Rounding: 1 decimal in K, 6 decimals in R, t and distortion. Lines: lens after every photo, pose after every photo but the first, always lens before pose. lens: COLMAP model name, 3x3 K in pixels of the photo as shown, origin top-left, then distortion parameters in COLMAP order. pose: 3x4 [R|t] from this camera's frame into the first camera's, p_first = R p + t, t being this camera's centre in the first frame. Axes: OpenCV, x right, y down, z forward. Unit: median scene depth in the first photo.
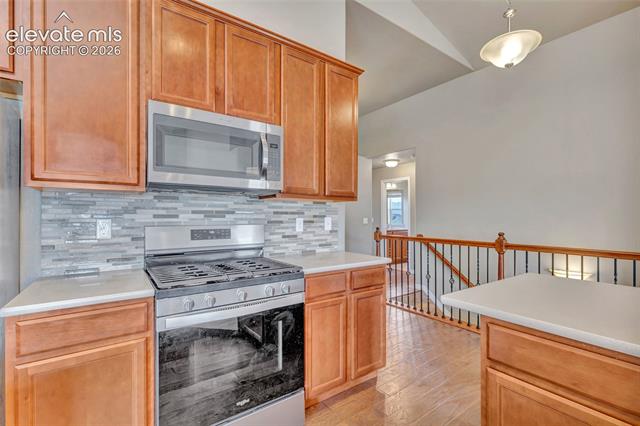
lens RADIAL K [[293.3, 0, 325.1], [0, 293.3, 215.5], [0, 0, 1]] dist [0.007324, 0.001109]
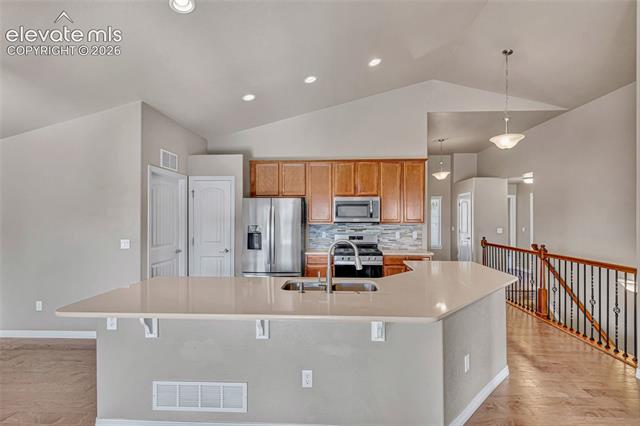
lens RADIAL K [[293.3, 0, 321.2], [0, 293.3, 214.2], [0, 0, 1]] dist [0.007324, 0.001109]
pose [[0.776384, -0.005759, -0.630234, 1.000118], [0.001209, 0.999970, -0.007648, -0.125858], [0.630259, 0.005176, 0.776368, -1.209026]]
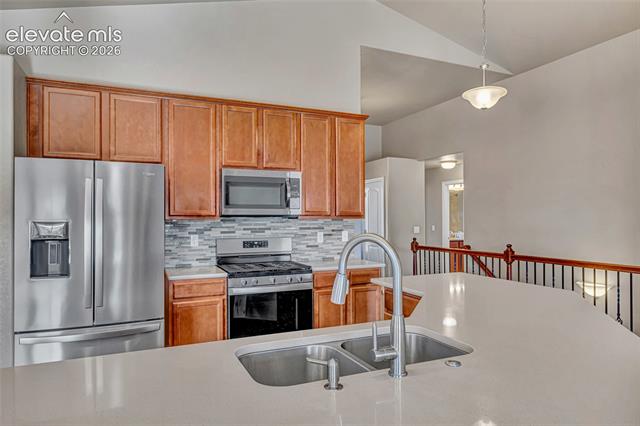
lens RADIAL K [[413.6, 0, 325.1], [0, 413.6, 214.4], [0, 0, 1]] dist [0.011154, -0.002123]
pose [[0.978632, -0.006068, -0.205532, 0.376890], [0.004937, 0.999970, -0.006015, -0.070336], [0.205562, 0.004872, 0.978632, -0.949481]]
